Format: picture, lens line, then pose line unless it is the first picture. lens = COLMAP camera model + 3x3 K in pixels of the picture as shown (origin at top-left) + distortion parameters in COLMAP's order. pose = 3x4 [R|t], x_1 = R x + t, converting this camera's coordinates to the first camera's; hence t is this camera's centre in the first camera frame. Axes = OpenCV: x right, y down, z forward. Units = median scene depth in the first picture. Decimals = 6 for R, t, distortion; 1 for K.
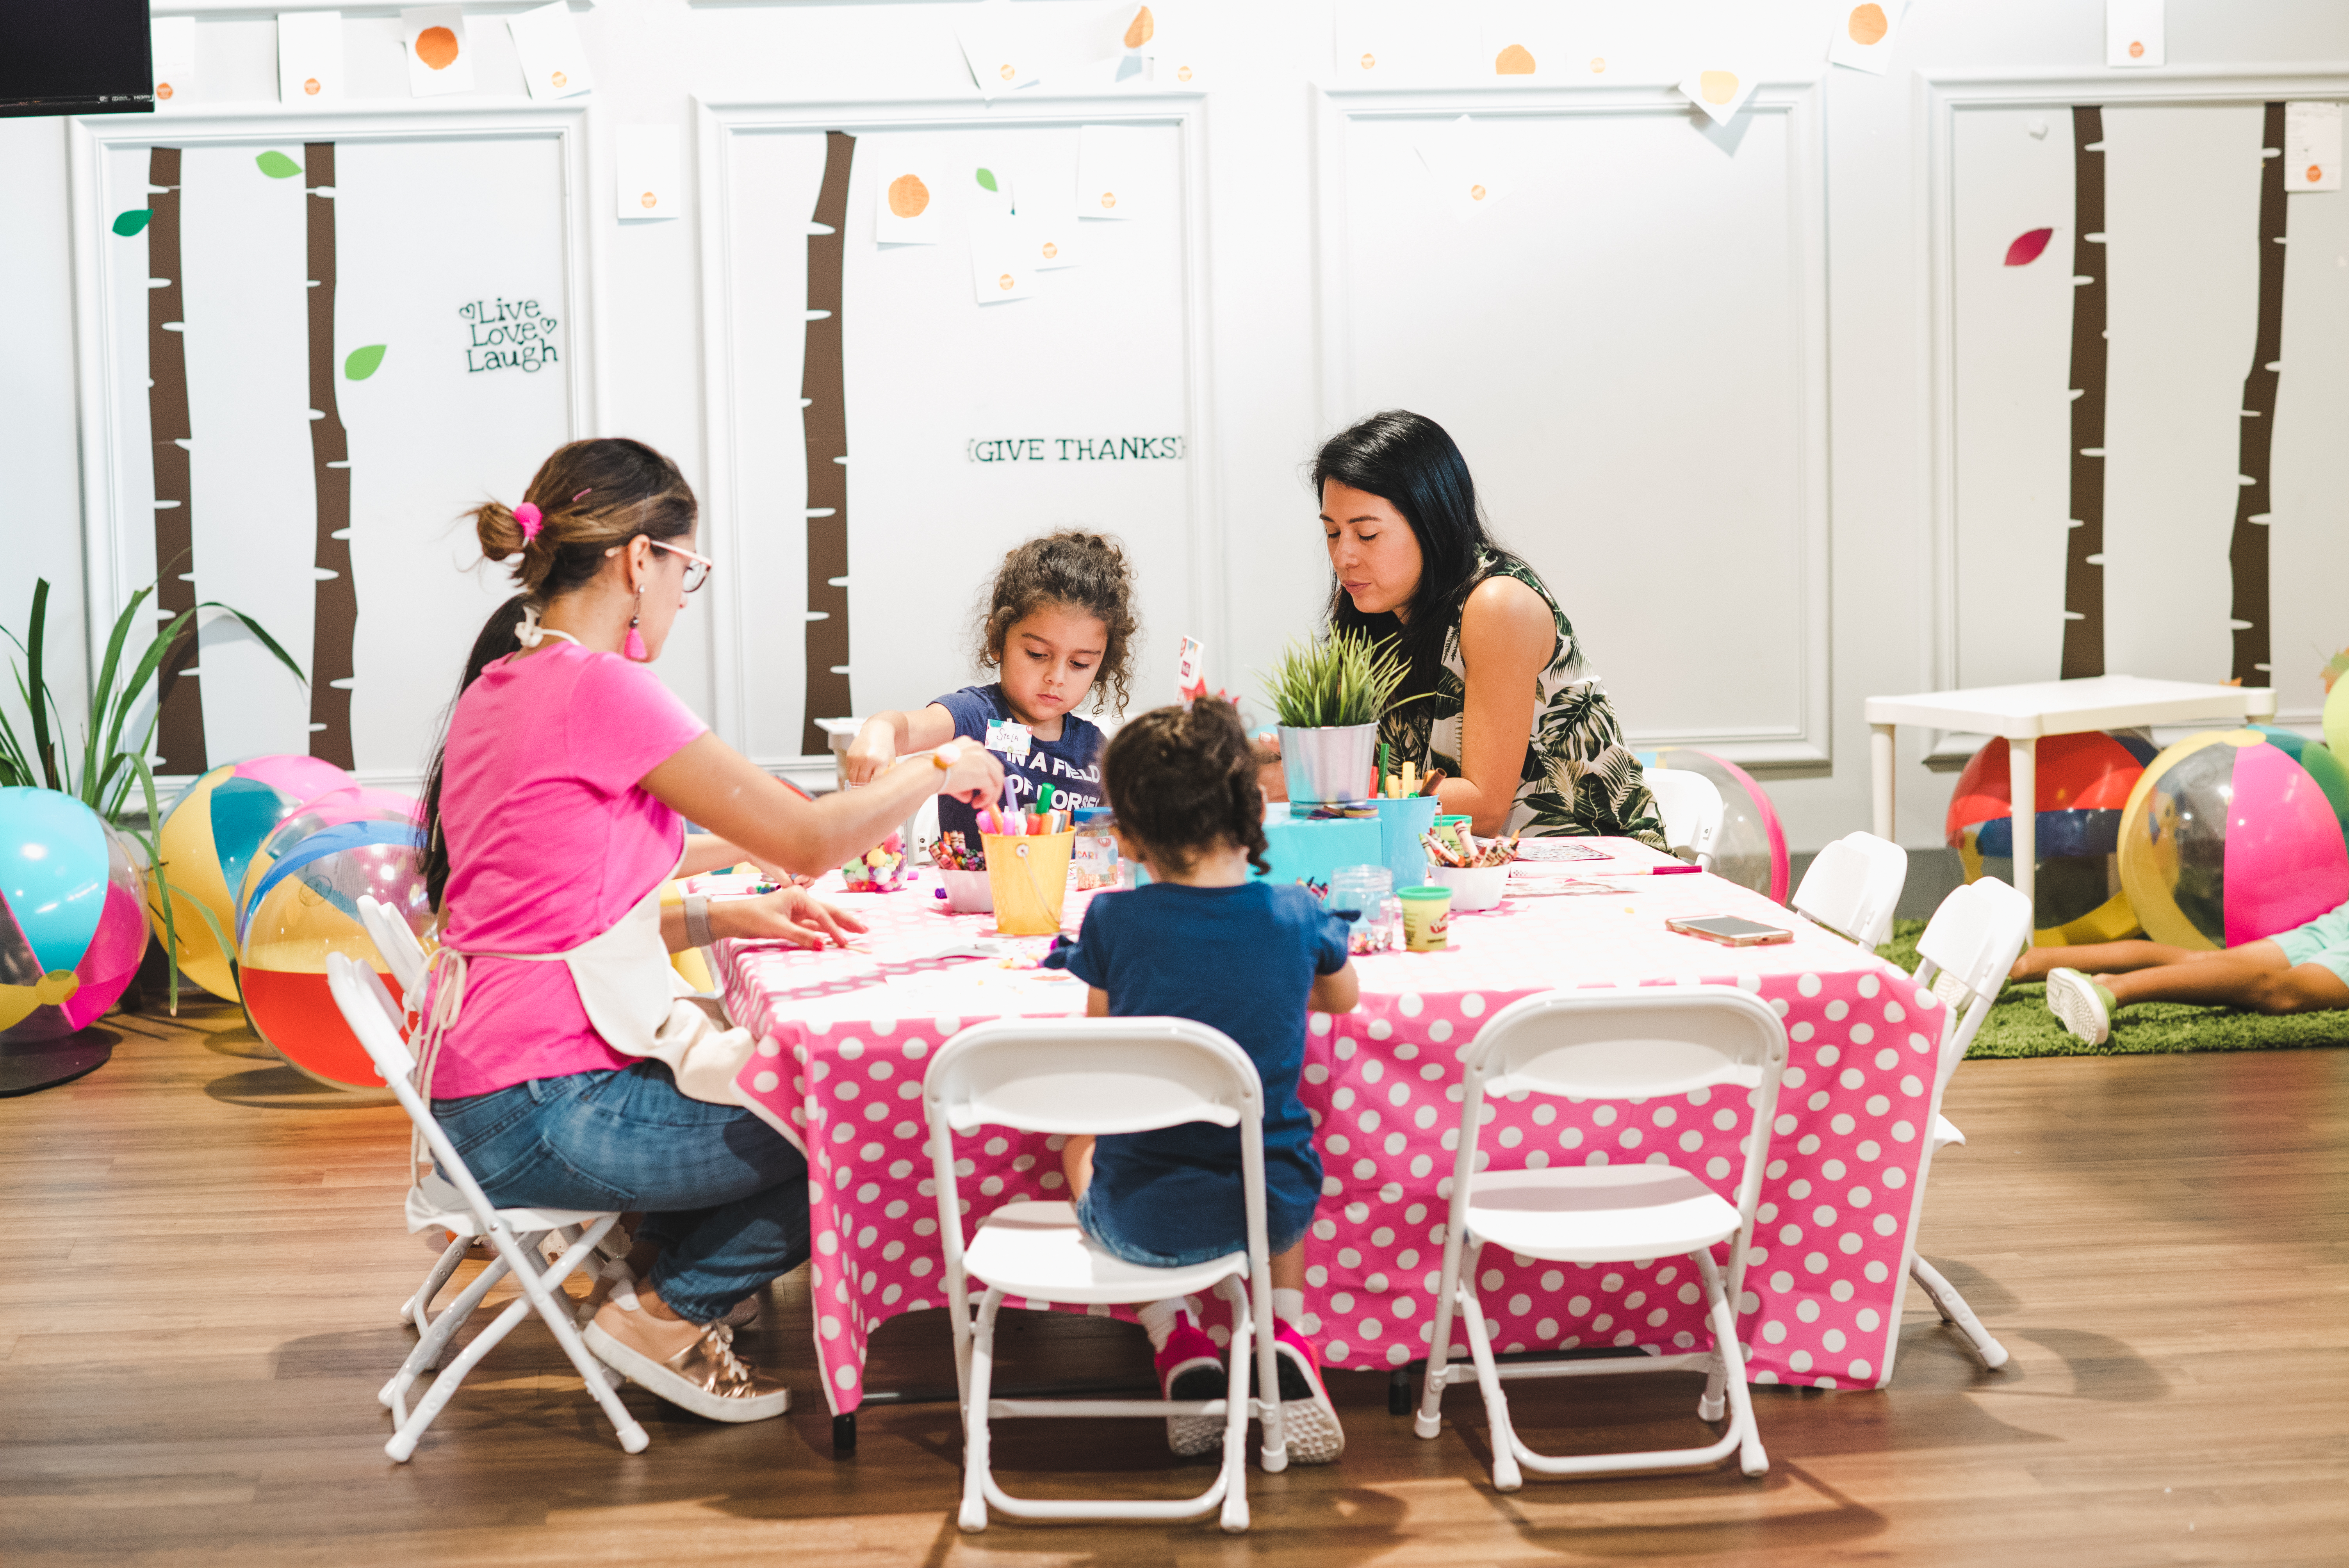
lens RADIAL K [[5667.9, 0, 1174.5], [0, 5667.9, 784.0], [0, 0, 1]] dist [0.021230, -0.700232]
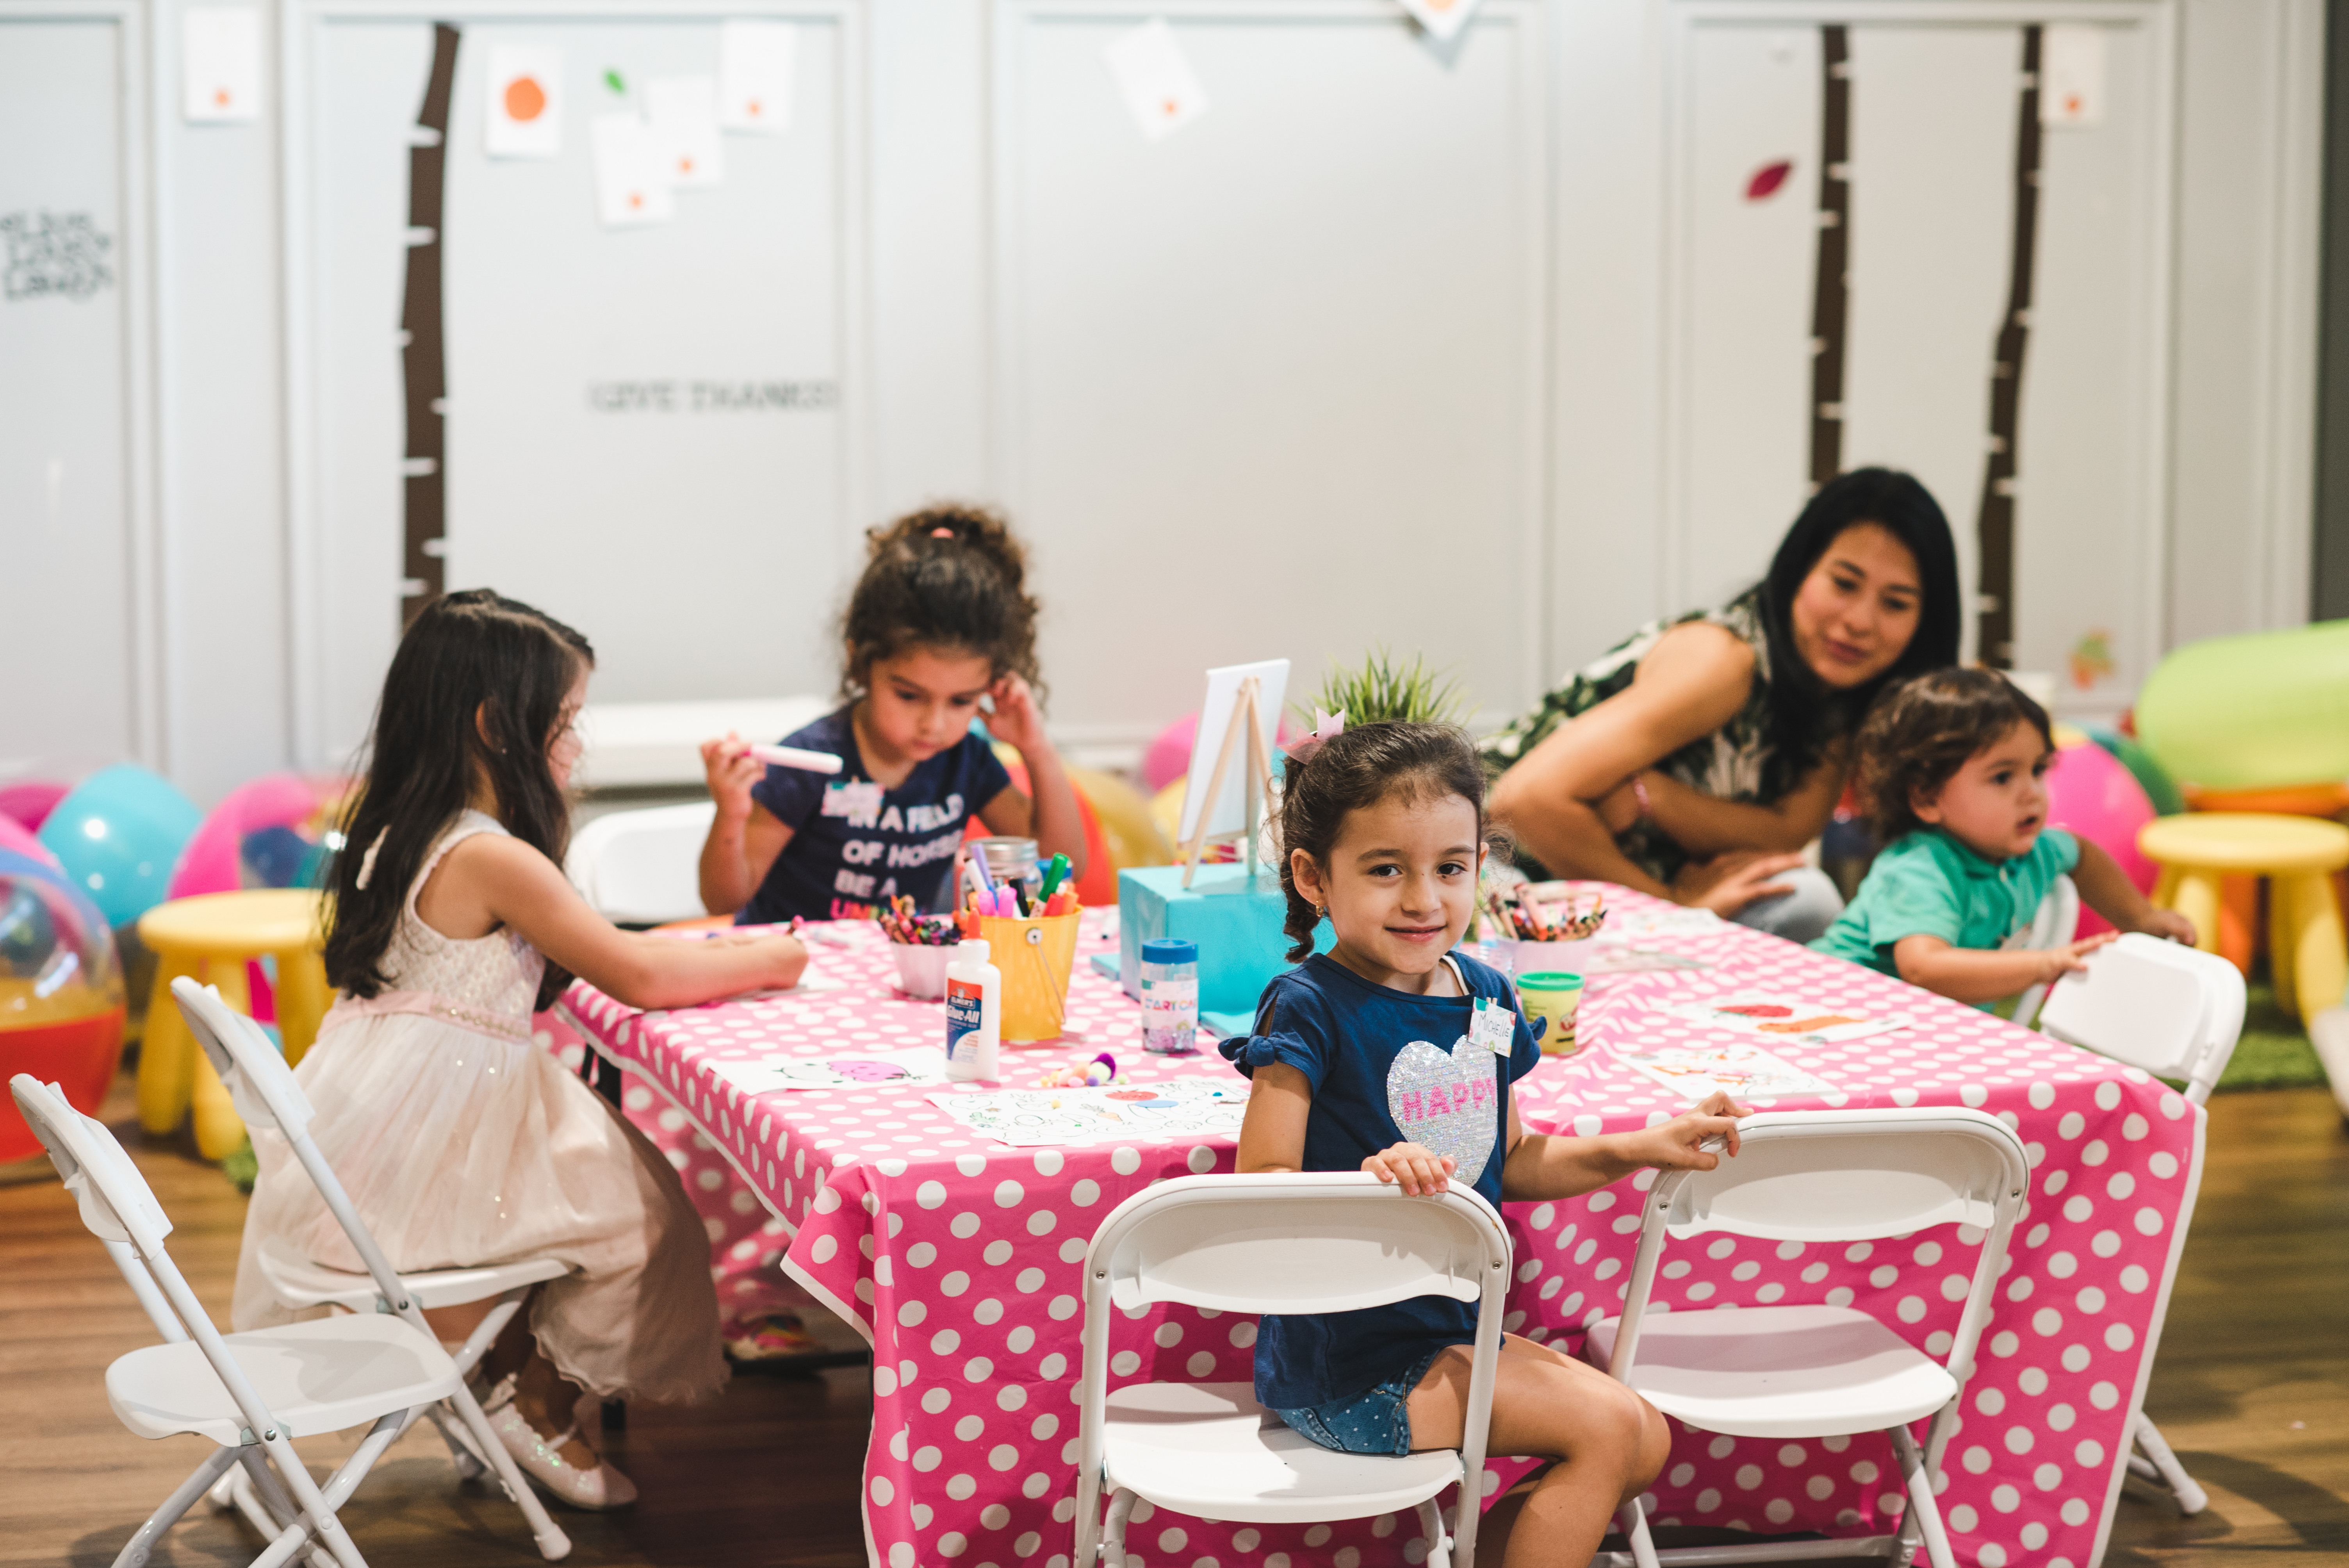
lens RADIAL K [[5667.9, 0, 1174.5], [0, 5667.9, 784.0], [0, 0, 1]] dist [0.021230, -0.700232]
pose [[0.984339, -0.001274, 0.176281, -0.101785], [-0.001980, 0.999831, 0.018282, -0.015948], [-0.176274, -0.018345, 0.984170, 0.135705]]
